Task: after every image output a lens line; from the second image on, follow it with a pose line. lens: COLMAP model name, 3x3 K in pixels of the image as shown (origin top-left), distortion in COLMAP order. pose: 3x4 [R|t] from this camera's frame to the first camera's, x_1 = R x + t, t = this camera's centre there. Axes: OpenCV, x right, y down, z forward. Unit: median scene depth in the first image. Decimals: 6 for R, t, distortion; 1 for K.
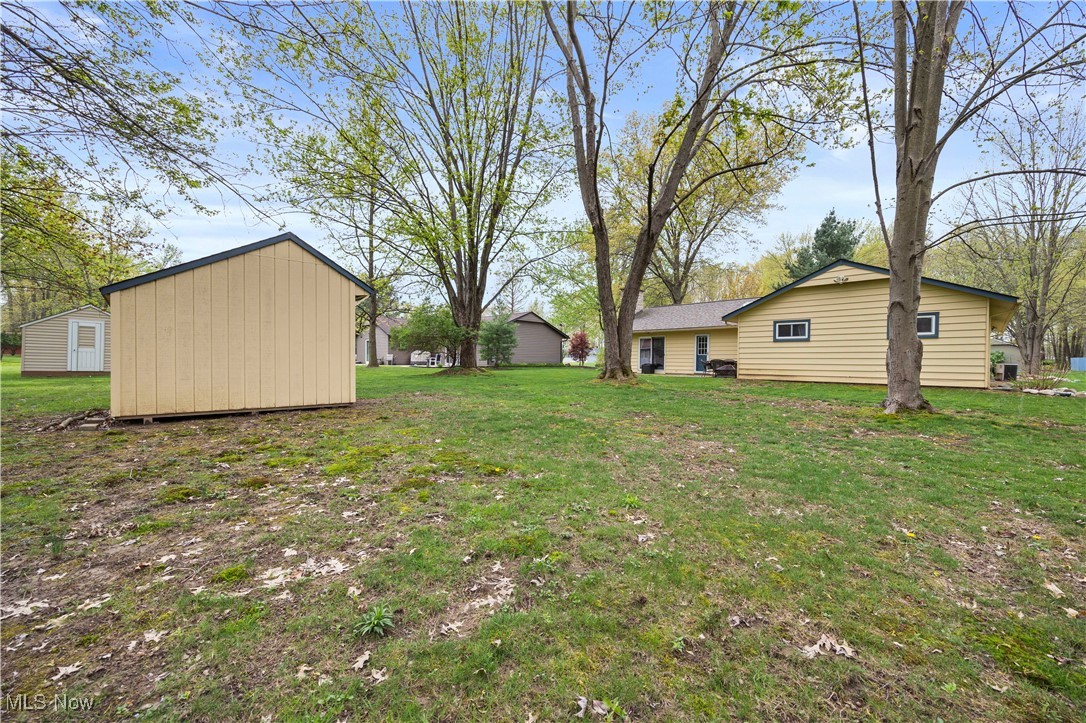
lens RADIAL K [[442.0, 0, 543.0], [0, 442.0, 361.5], [0, 0, 1]] dist [-0.000704, -0.000033]
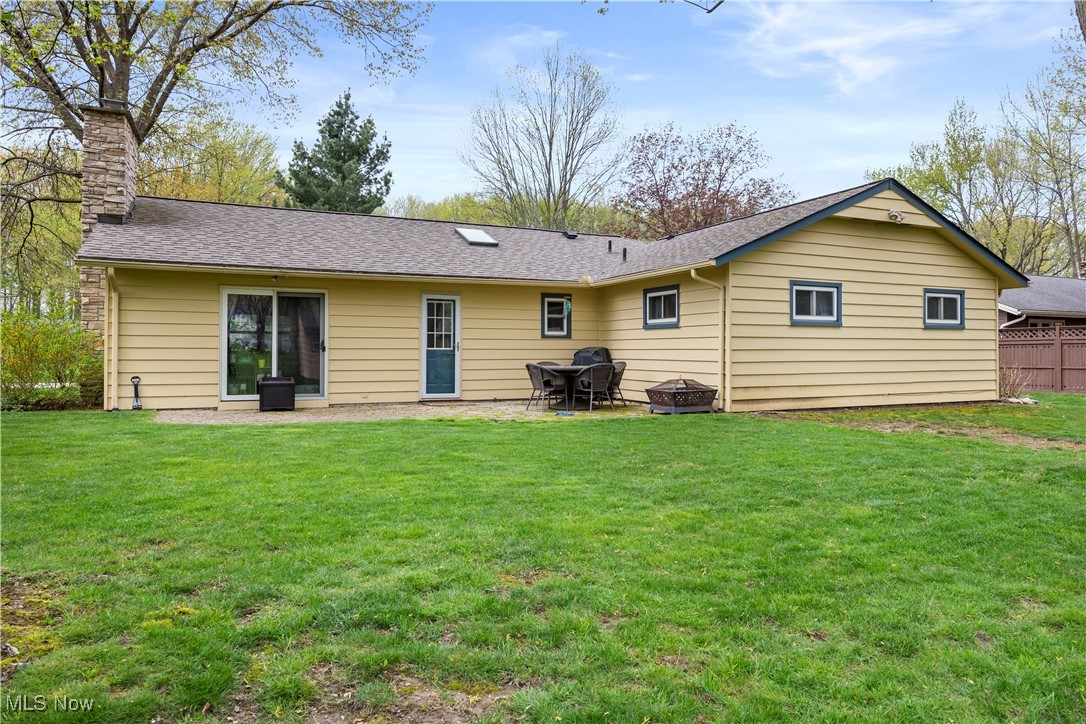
lens RADIAL K [[699.7, 0, 542.1], [0, 699.7, 343.5], [0, 0, 1]] dist [-0.002101, -0.000392]
pose [[0.331316, 0.004928, 0.943507, -0.235980], [0.002797, 0.999977, -0.006205, -0.020564], [-0.943516, 0.004695, 0.331295, 0.944134]]
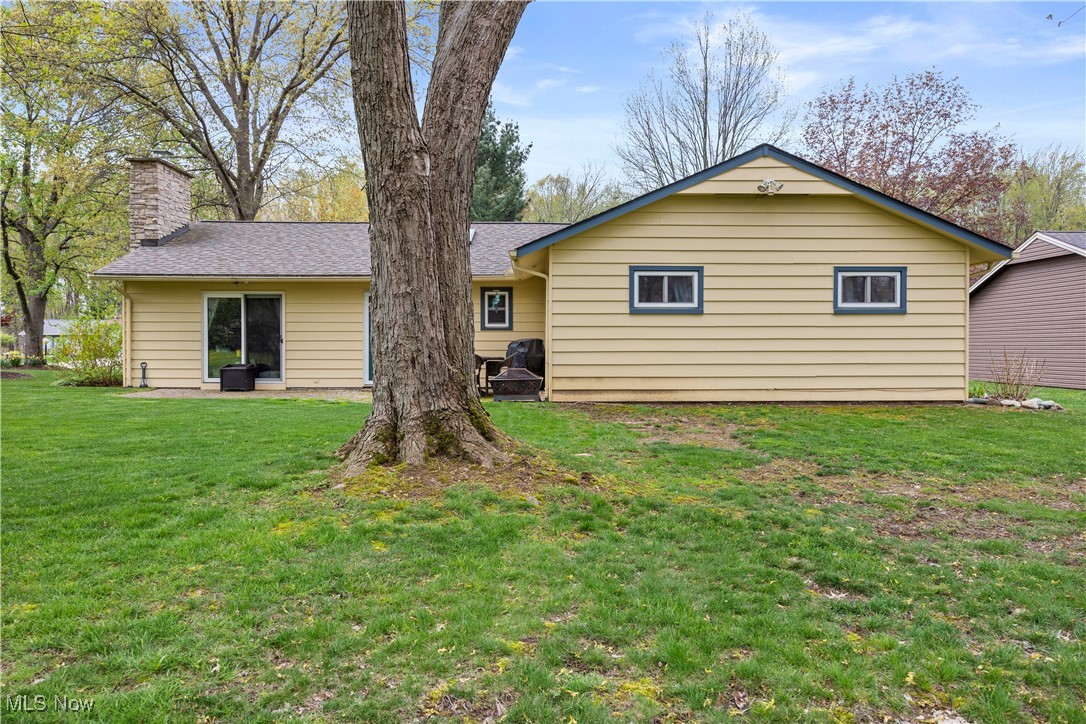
lens RADIAL K [[730.5, 0, 543.0], [0, 730.5, 362.0], [0, 0, 1]] dist [-0.001126, 0.000141]
pose [[0.683040, -0.020066, 0.730105, -0.063059], [0.005823, 0.999740, 0.022028, -0.012129], [-0.730358, -0.010795, 0.682980, 0.534069]]
